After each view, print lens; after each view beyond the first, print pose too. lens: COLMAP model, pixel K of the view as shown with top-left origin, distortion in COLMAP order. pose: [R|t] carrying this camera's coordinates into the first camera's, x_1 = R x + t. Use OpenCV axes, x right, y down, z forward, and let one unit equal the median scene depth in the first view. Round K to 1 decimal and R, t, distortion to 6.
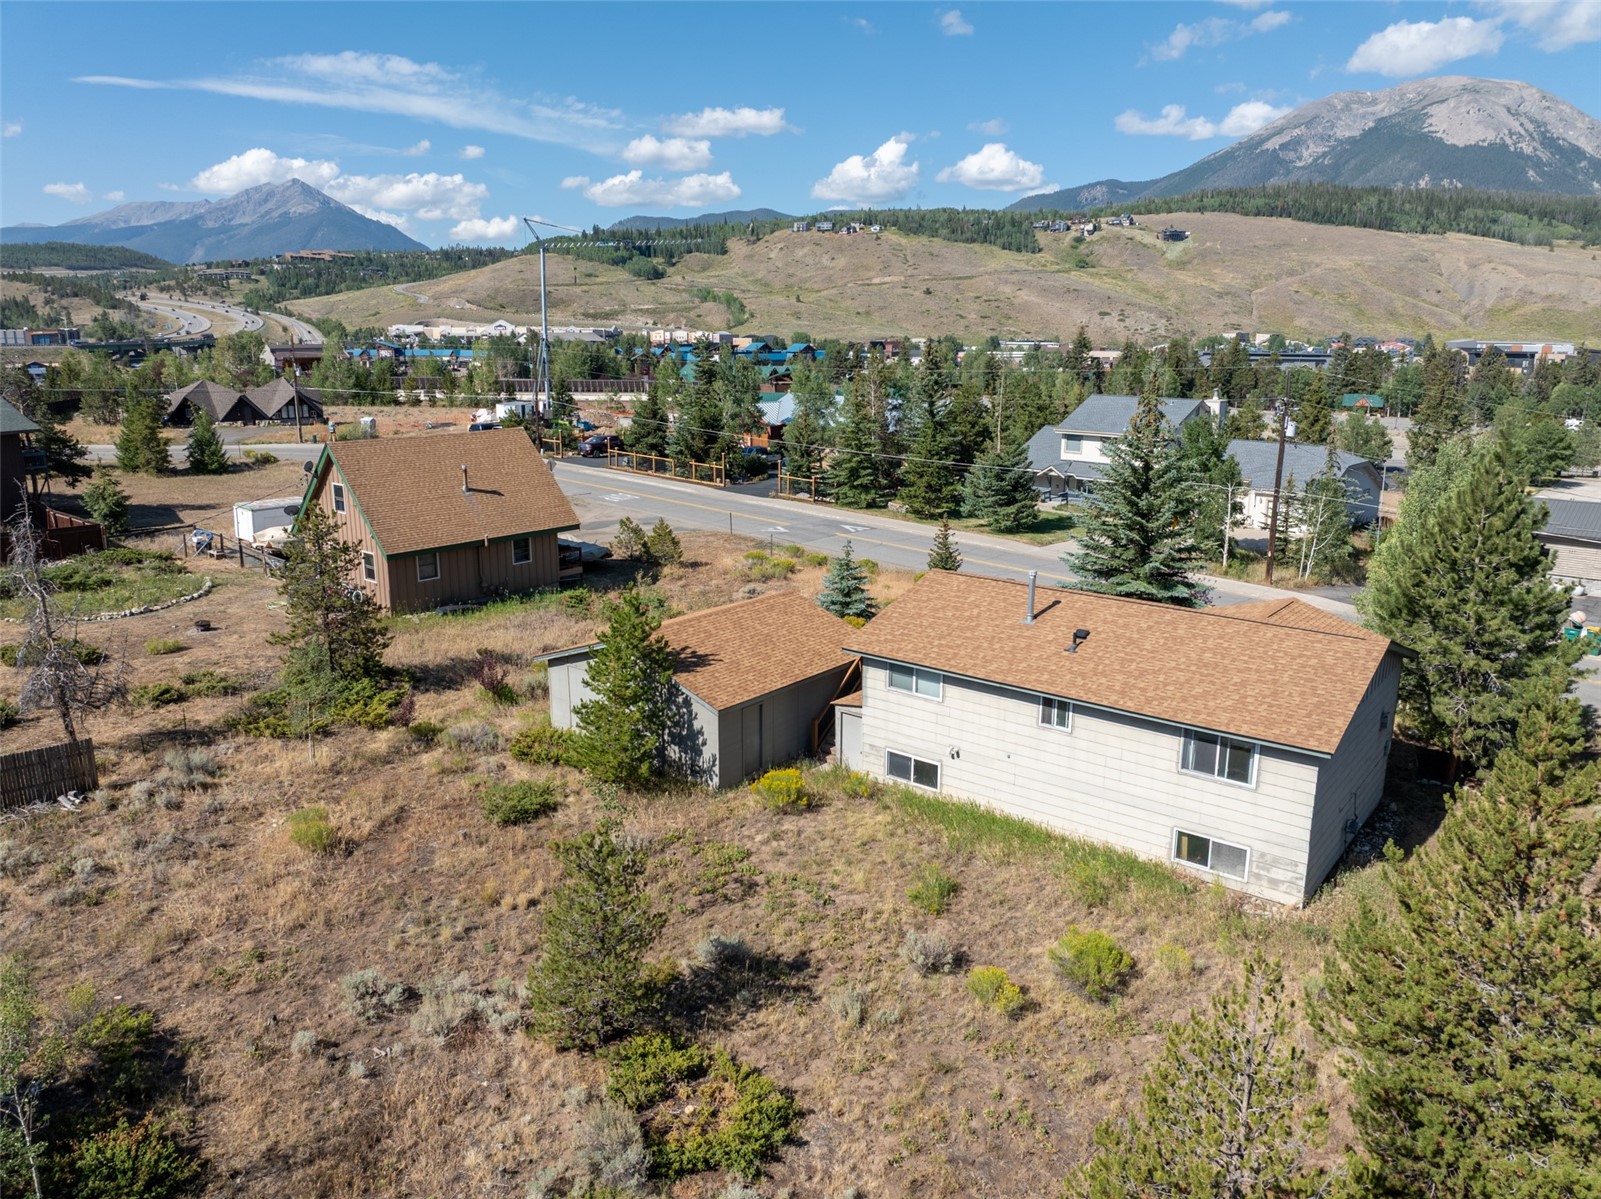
lens RADIAL K [[1118.6, 0, 814.3], [0, 1118.6, 598.3], [0, 0, 1]] dist [-0.039041, 0.002328]
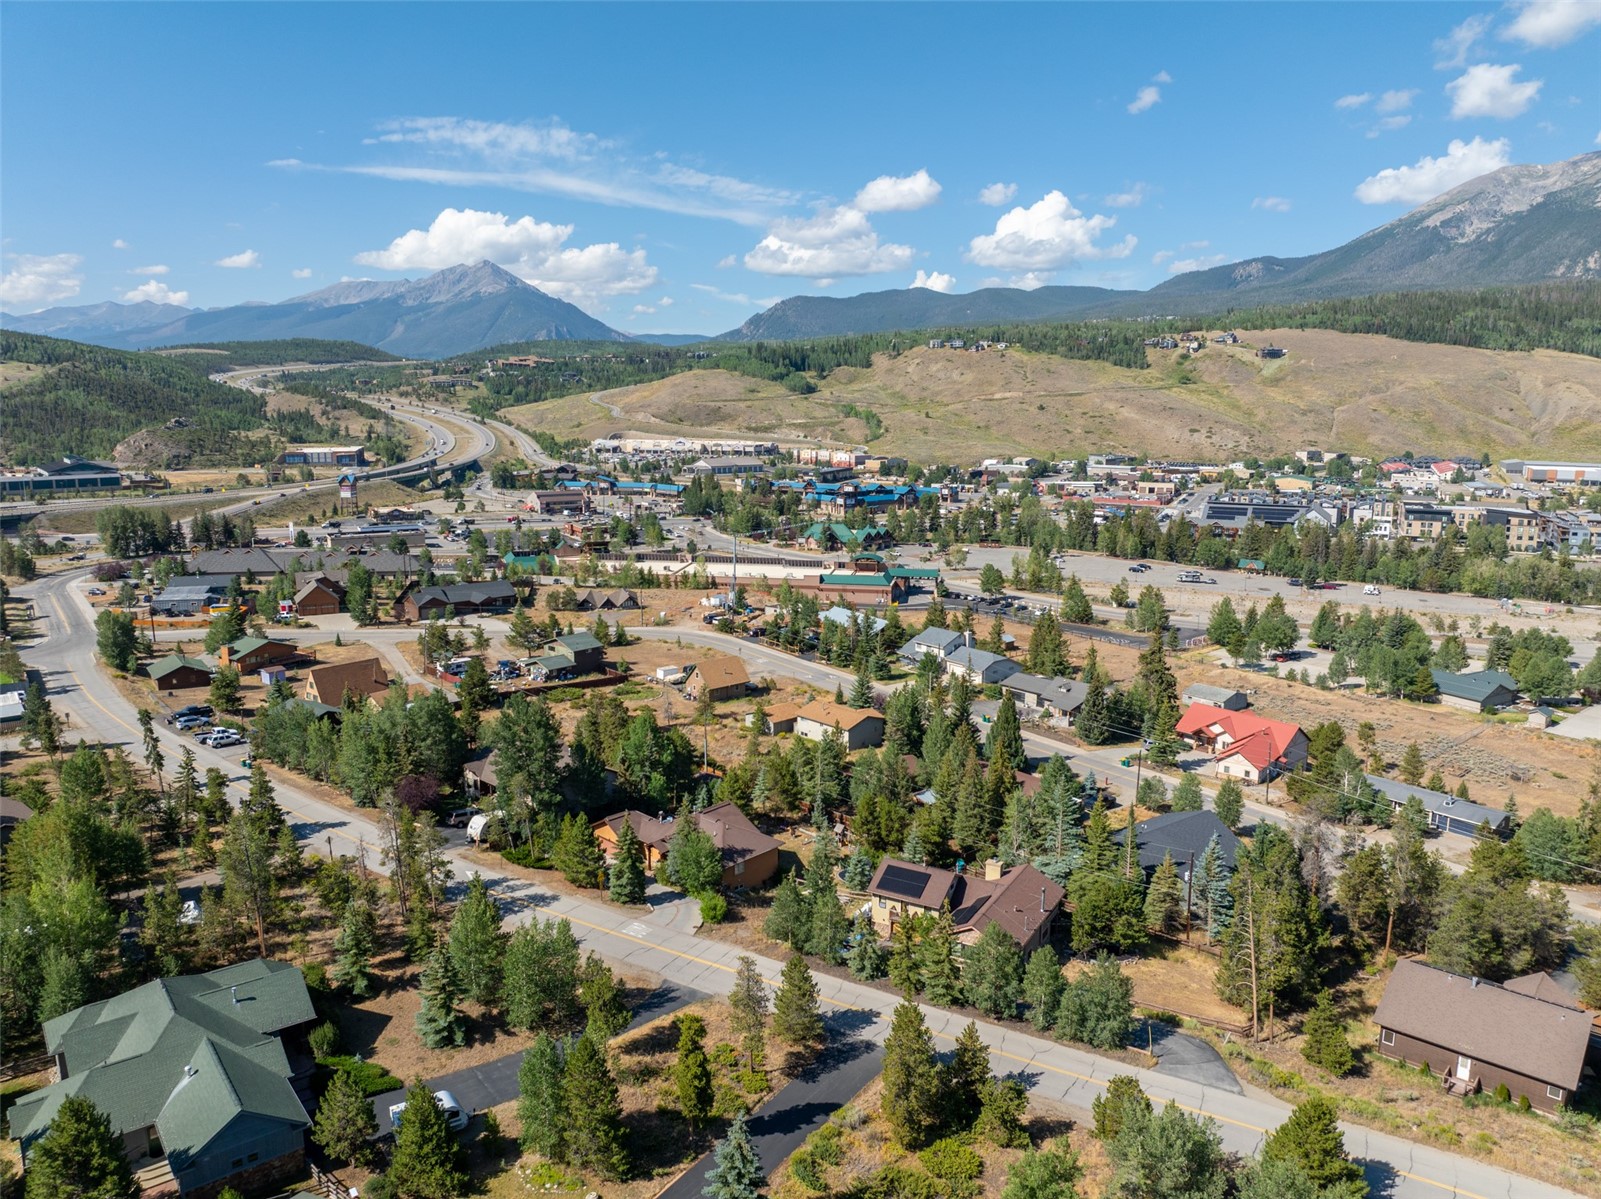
lens RADIAL K [[1118.6, 0, 814.3], [0, 1118.6, 598.3], [0, 0, 1]] dist [-0.039041, 0.002328]
pose [[0.990570, 0.024959, -0.134712, 0.026635], [-0.032557, 0.997983, -0.054493, -0.007224], [0.133080, 0.058365, 0.989385, -0.143238]]
